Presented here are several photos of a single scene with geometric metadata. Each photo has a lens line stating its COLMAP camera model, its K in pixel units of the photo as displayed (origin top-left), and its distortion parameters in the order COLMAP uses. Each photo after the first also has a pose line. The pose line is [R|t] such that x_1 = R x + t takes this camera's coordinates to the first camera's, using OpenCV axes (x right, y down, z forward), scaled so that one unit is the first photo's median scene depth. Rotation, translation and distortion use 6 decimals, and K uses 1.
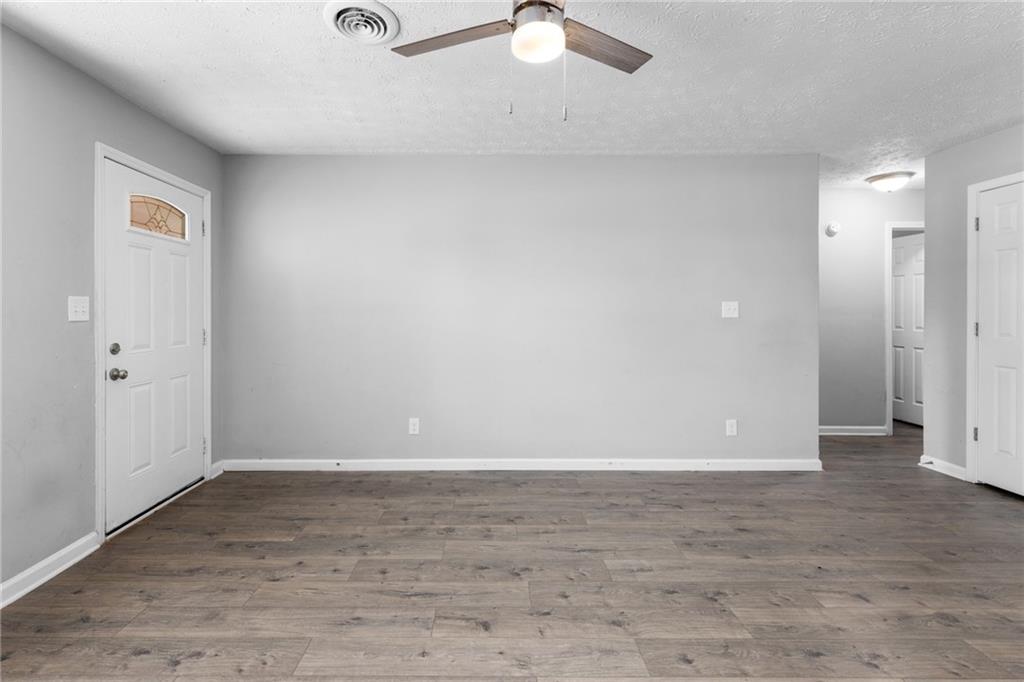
lens RADIAL K [[476.5, 0, 510.8], [0, 476.5, 324.4], [0, 0, 1]] dist [0.004216, 0.000486]
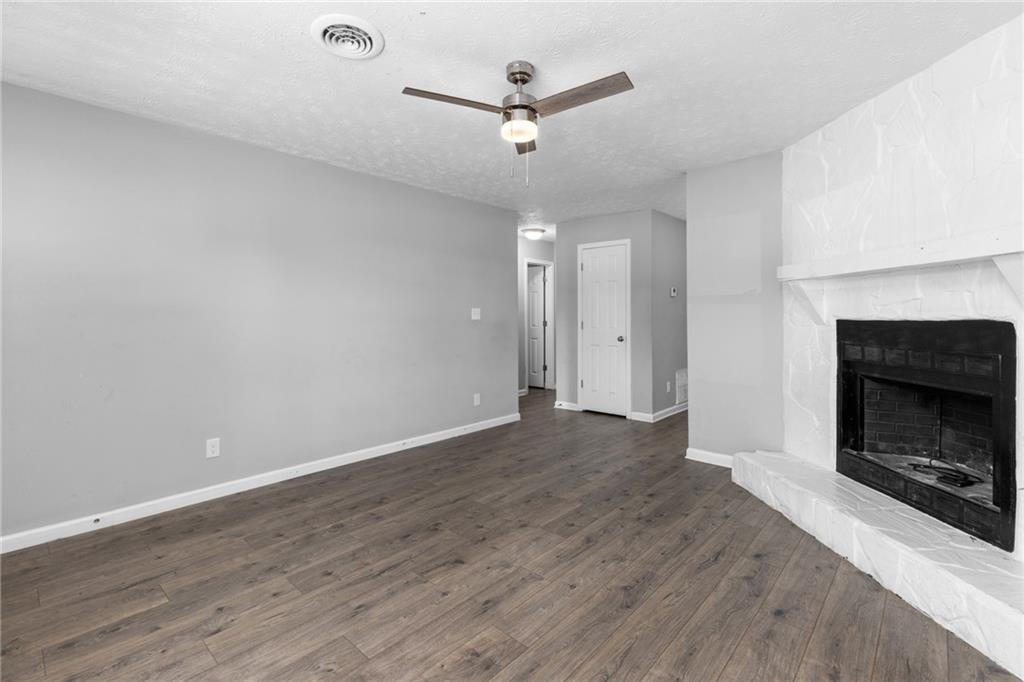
lens RADIAL K [[460.8, 0, 509.5], [0, 460.8, 330.6], [0, 0, 1]] dist [0.004072, 0.000401]
pose [[0.670907, -0.023919, 0.741156, -0.488556], [0.020243, 0.999698, 0.013939, 0.000309], [-0.741265, 0.005651, 0.671189, 0.040610]]
